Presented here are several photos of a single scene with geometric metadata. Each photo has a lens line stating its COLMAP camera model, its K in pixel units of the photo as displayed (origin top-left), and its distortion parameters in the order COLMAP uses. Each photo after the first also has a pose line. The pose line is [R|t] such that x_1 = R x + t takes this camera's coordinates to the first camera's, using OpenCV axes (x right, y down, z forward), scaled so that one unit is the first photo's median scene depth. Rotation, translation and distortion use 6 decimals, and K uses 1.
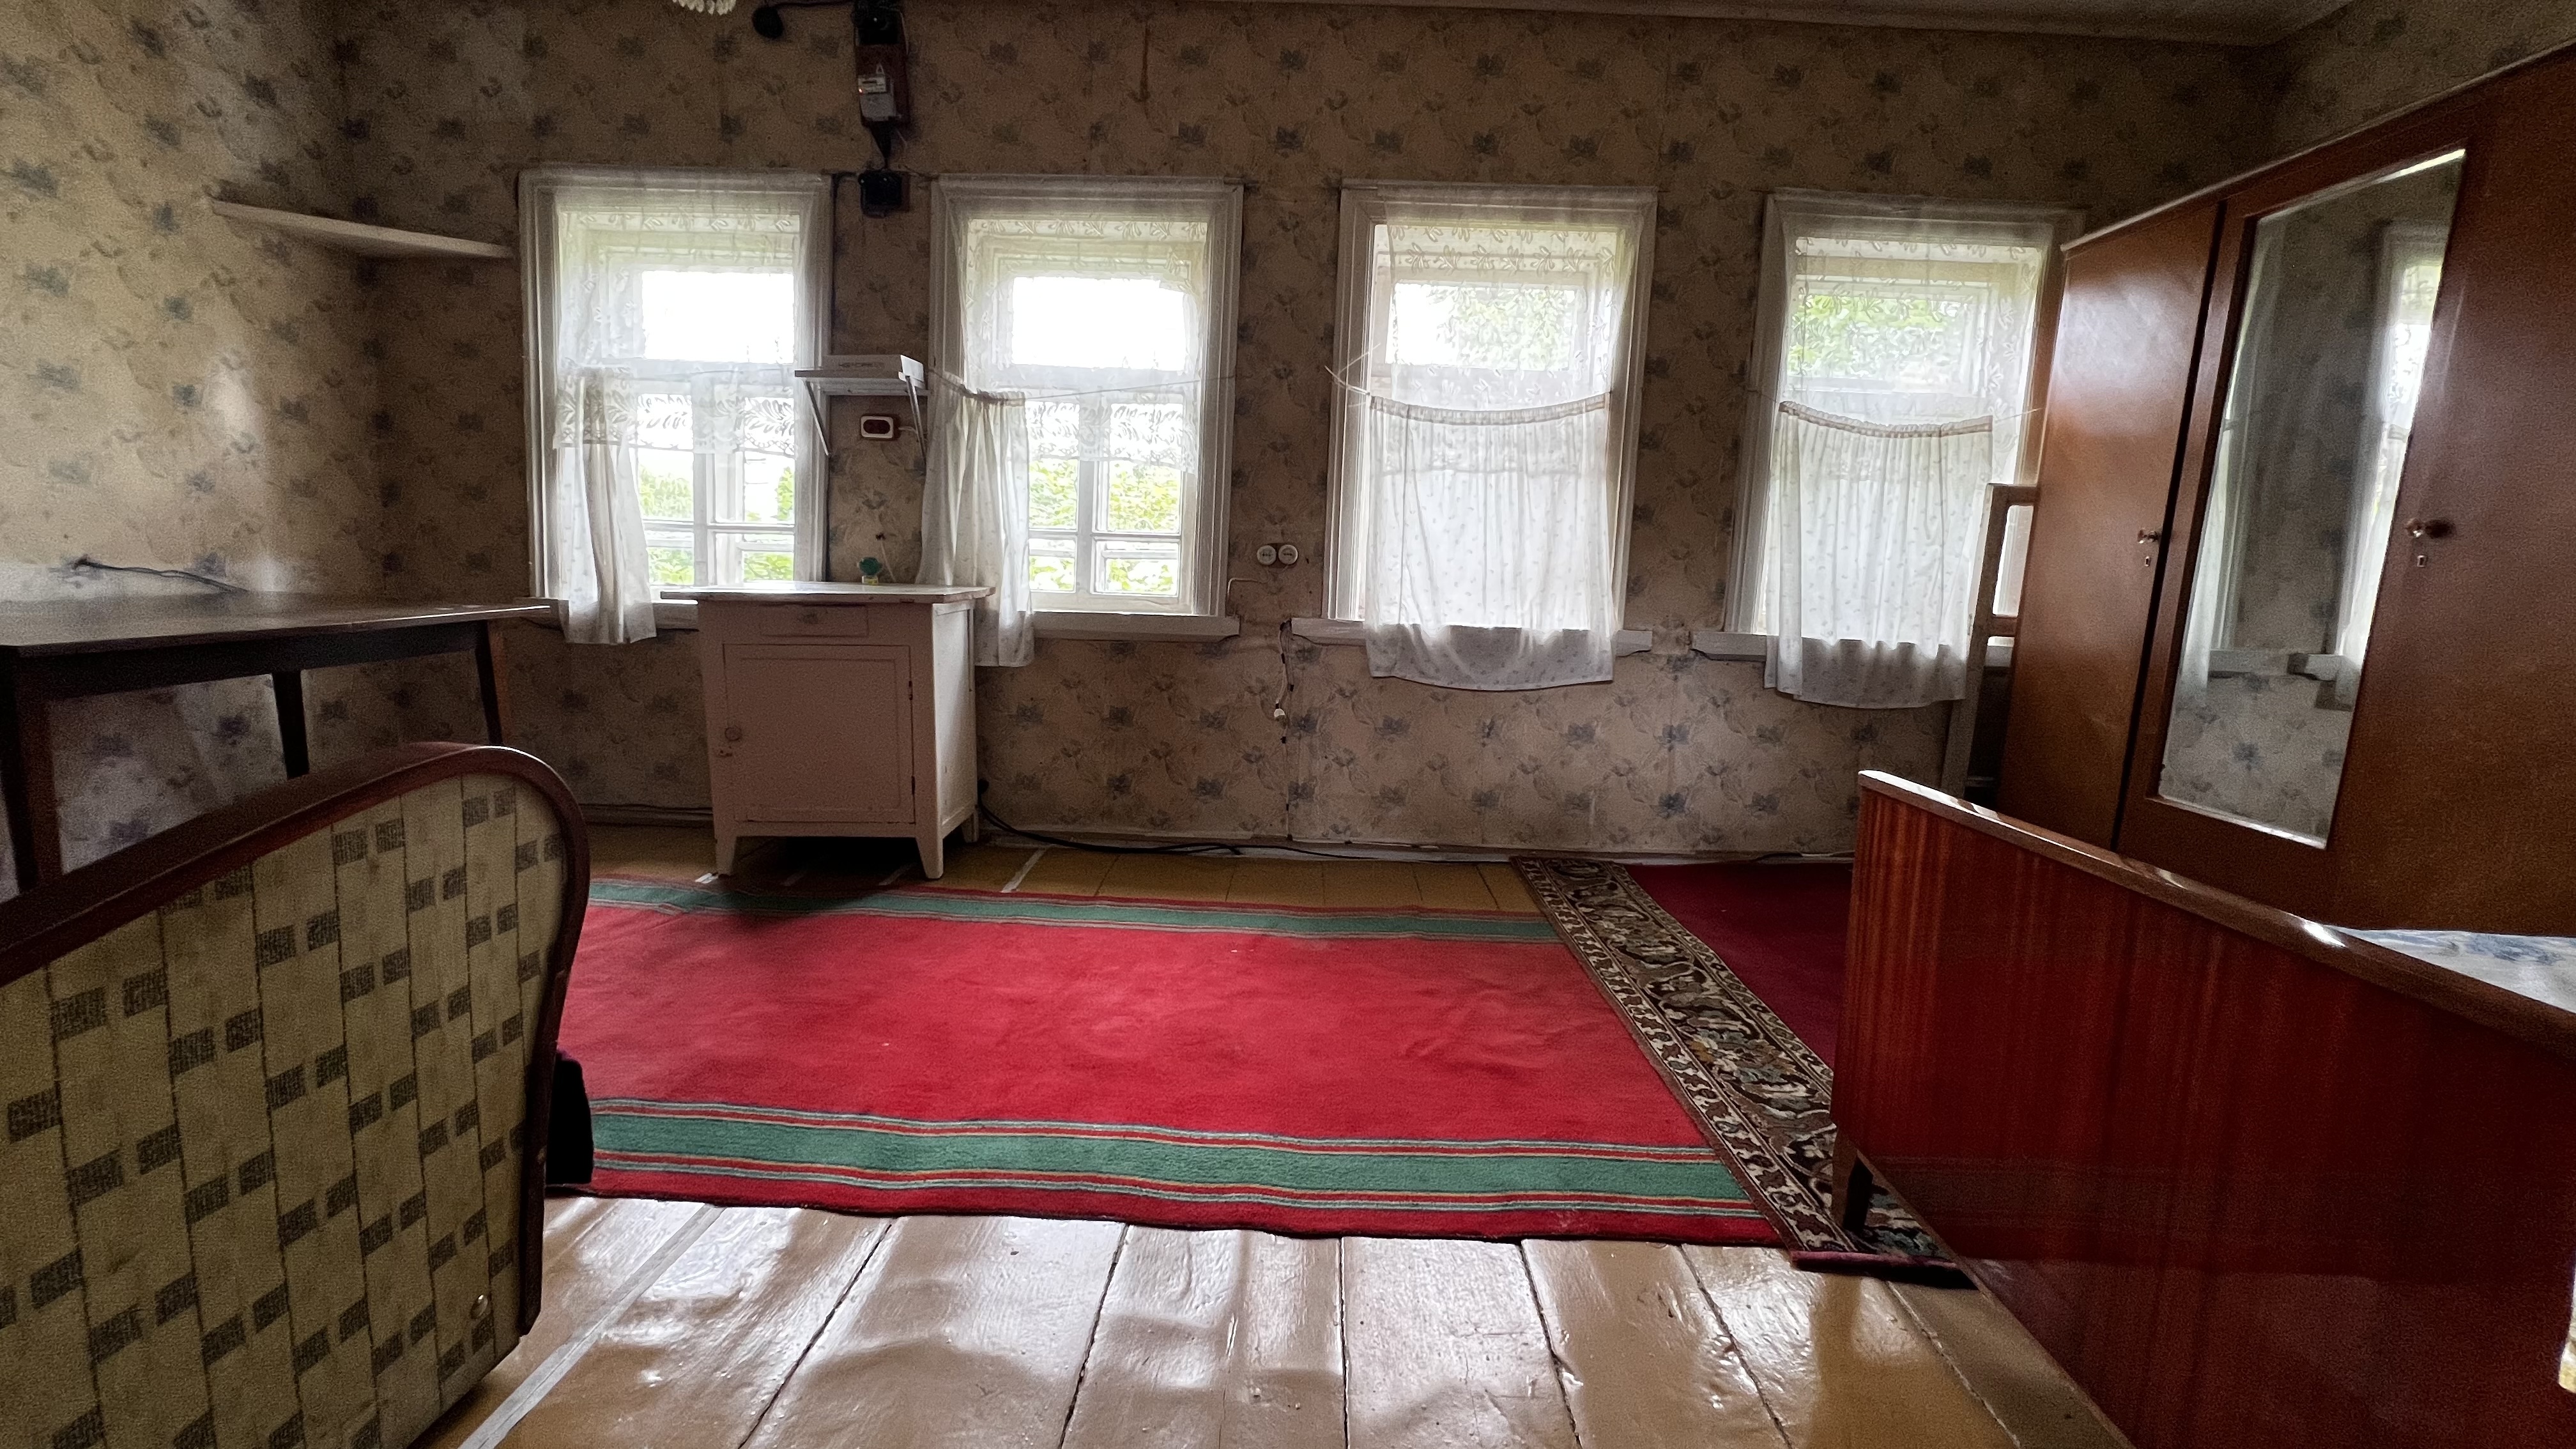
lens RADIAL K [[1031.9, 0, 1283.3], [0, 1031.9, 718.5], [0, 0, 1]] dist [-0.002333, 0.000415]
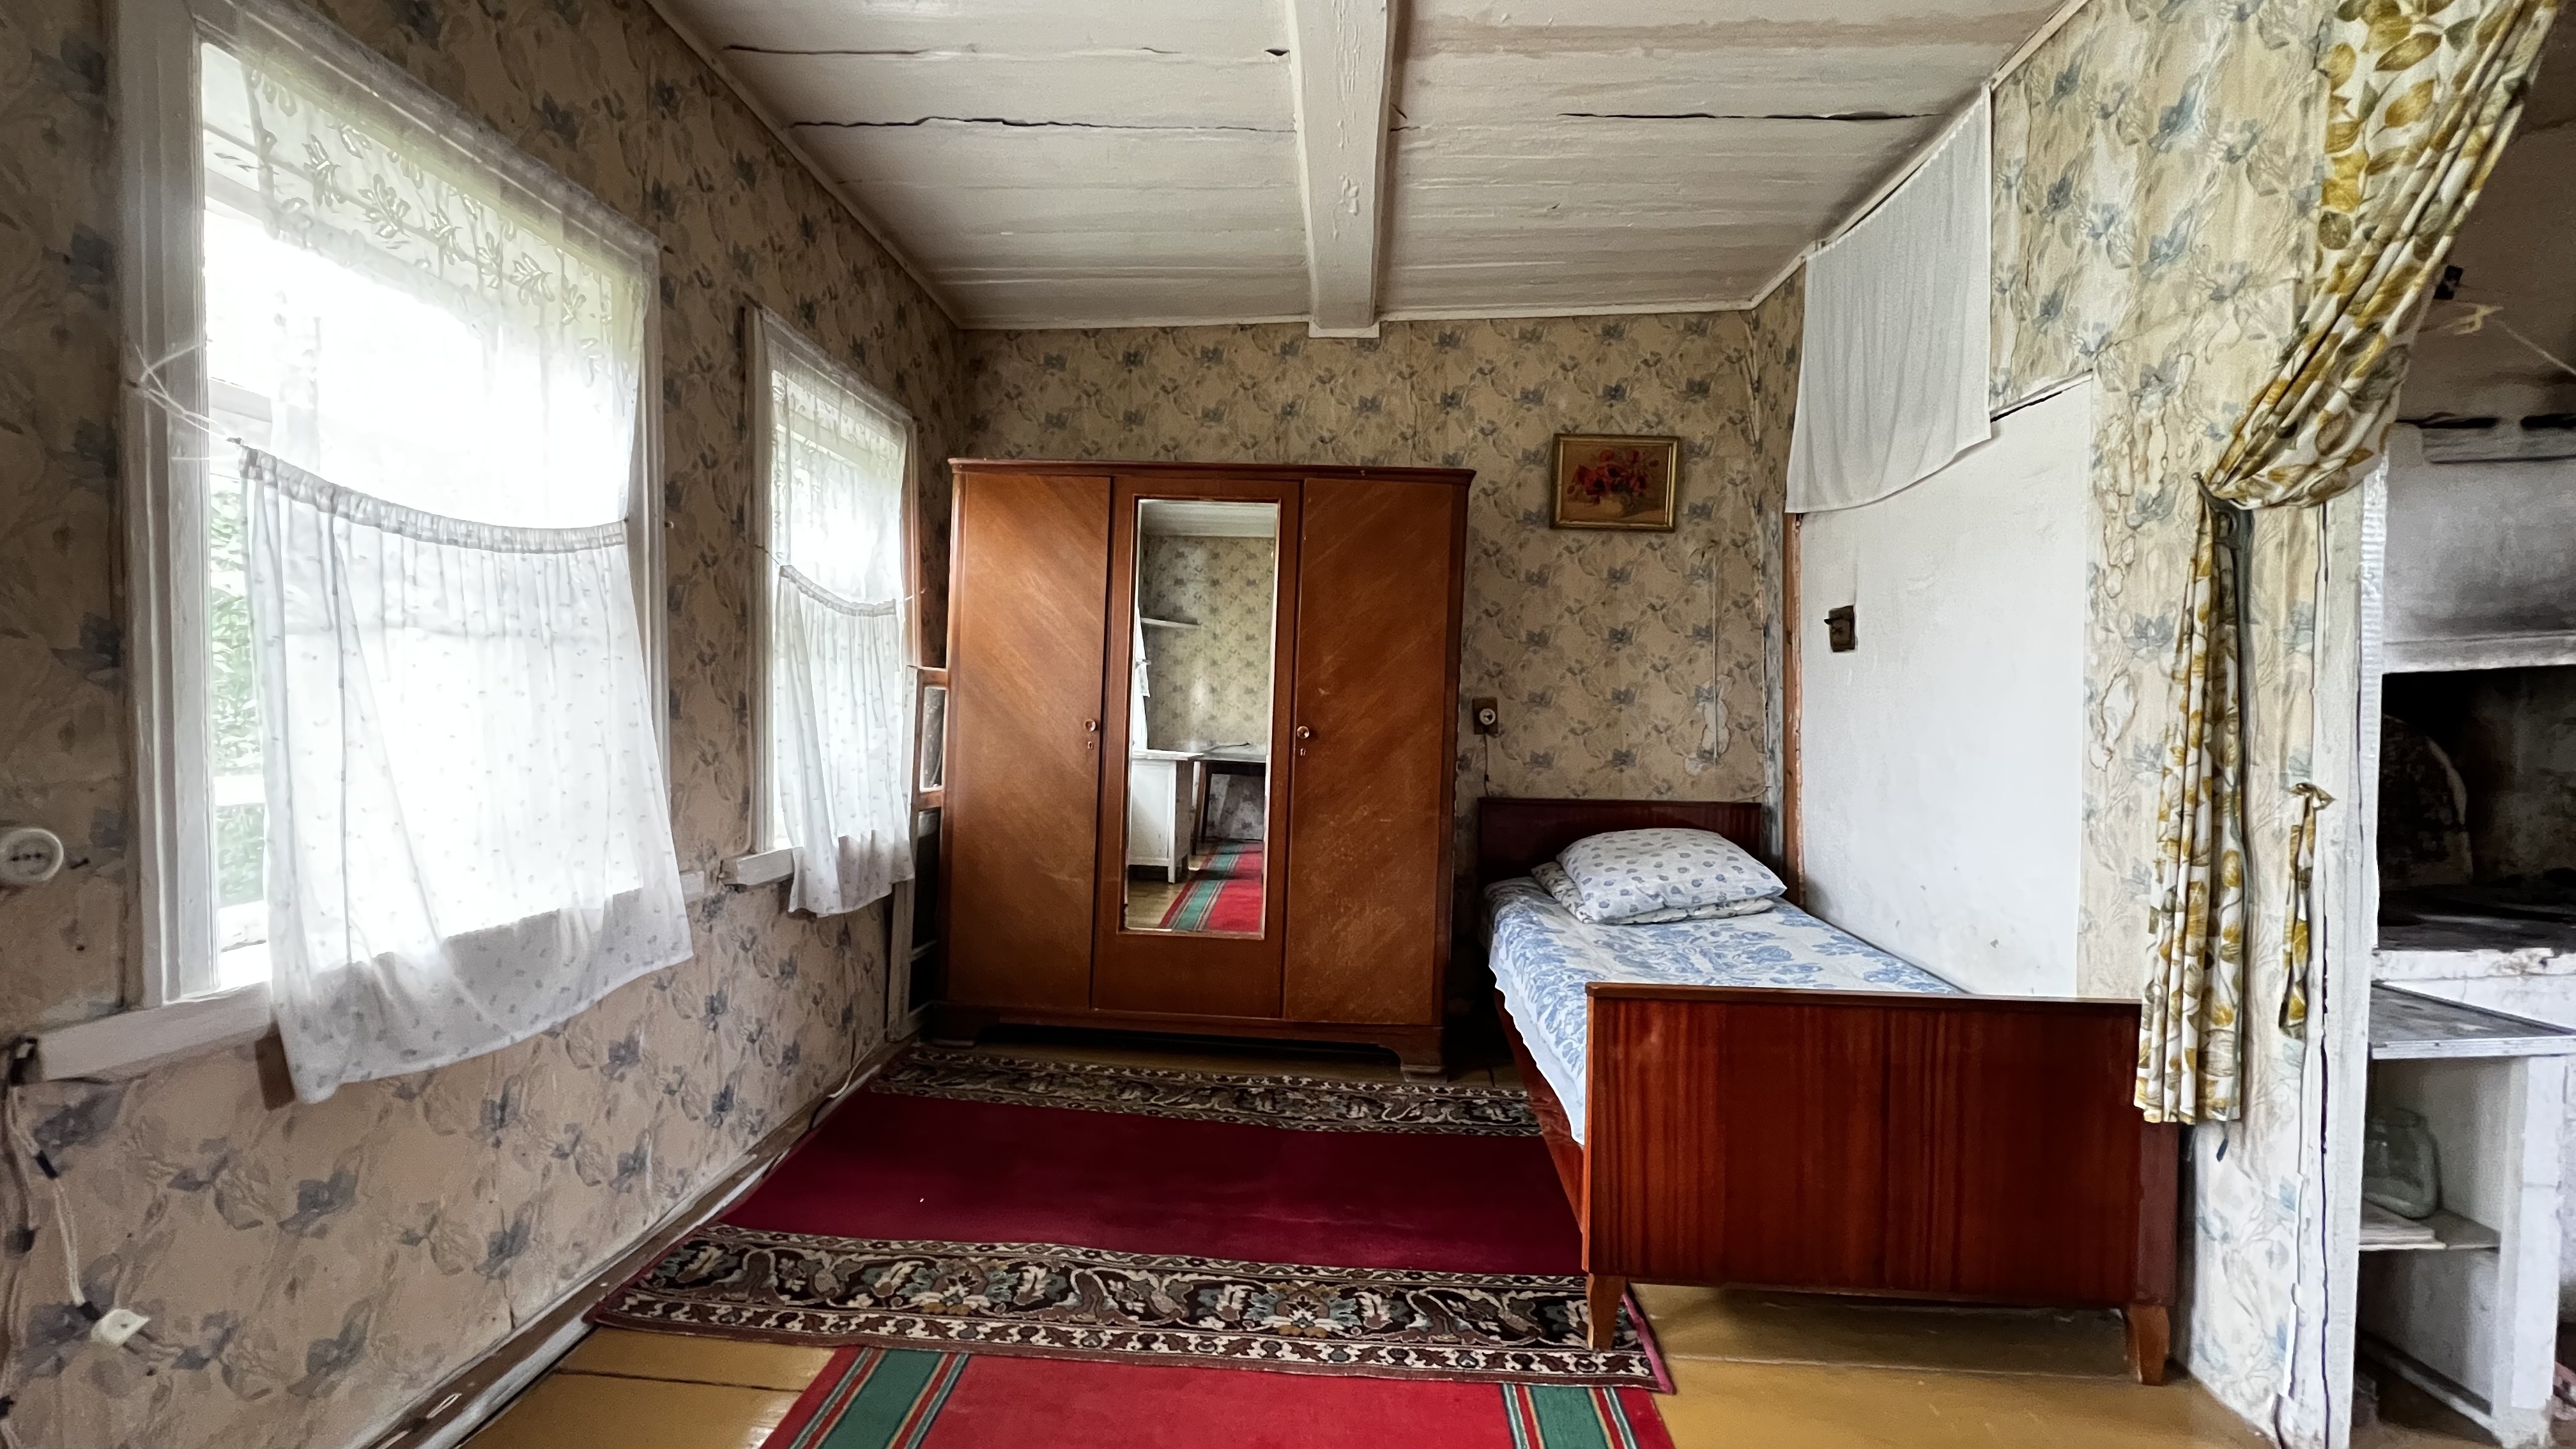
lens RADIAL K [[1031.9, 0, 1283.3], [0, 1031.9, 718.5], [0, 0, 1]] dist [-0.002333, 0.000415]
pose [[0.040588, -0.047228, 0.998059, -0.340227], [0.123571, 0.991451, 0.041890, -0.181761], [-0.991505, 0.121631, 0.046077, 0.618714]]
